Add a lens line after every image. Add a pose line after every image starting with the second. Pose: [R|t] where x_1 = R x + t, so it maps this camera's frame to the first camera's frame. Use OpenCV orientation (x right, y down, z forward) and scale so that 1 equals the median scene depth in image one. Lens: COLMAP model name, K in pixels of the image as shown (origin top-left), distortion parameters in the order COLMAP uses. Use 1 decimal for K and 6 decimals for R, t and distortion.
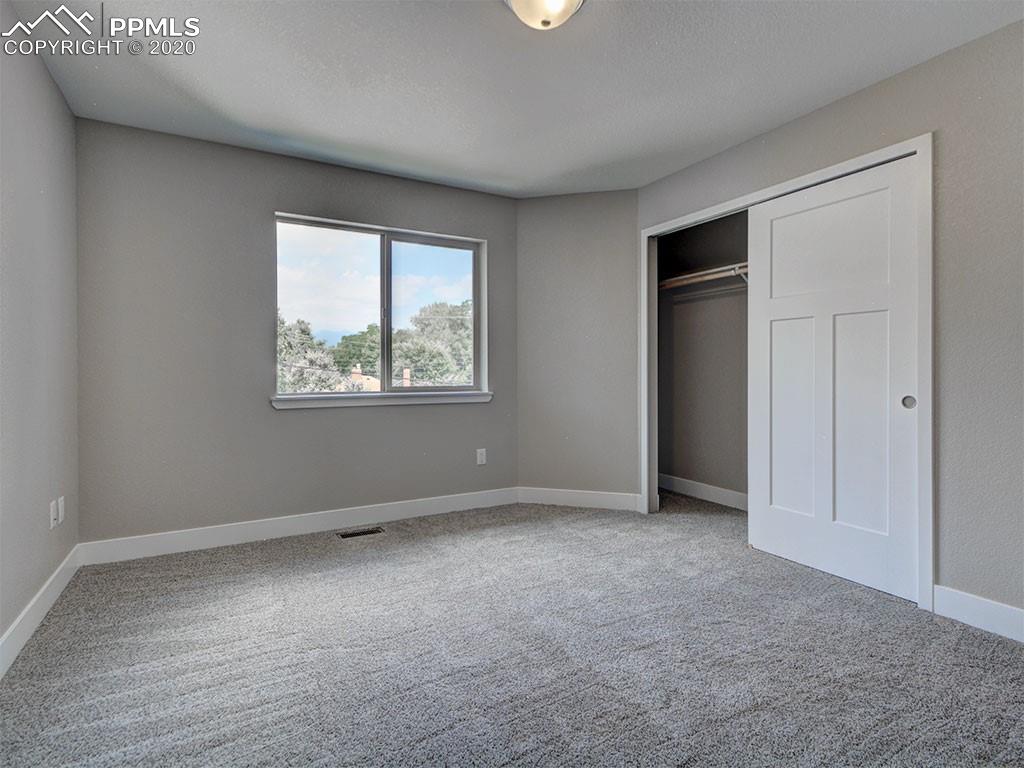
lens RADIAL K [[510.5, 0, 518.6], [0, 510.5, 368.9], [0, 0, 1]] dist [0.002718, 0.000251]
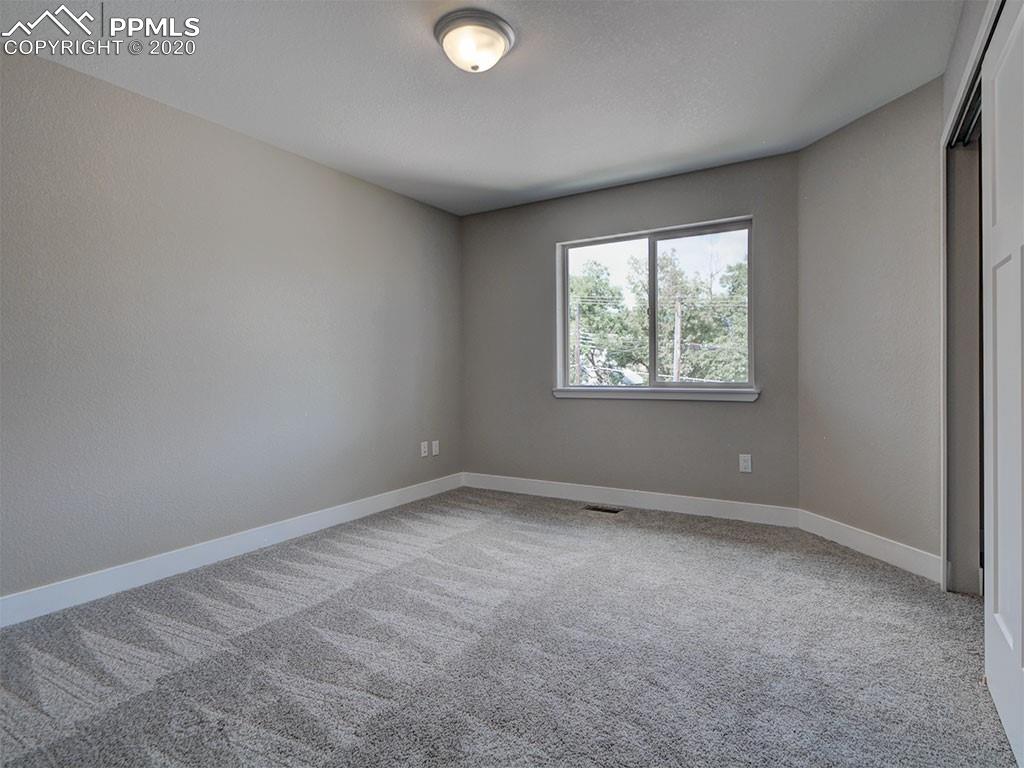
lens RADIAL K [[510.5, 0, 518.6], [0, 510.5, 368.9], [0, 0, 1]] dist [0.002718, 0.000251]
pose [[0.524026, -0.007215, -0.851672, 0.485101], [0.009637, 0.999950, -0.002542, 0.008751], [0.851648, -0.006876, 0.524070, 0.217079]]
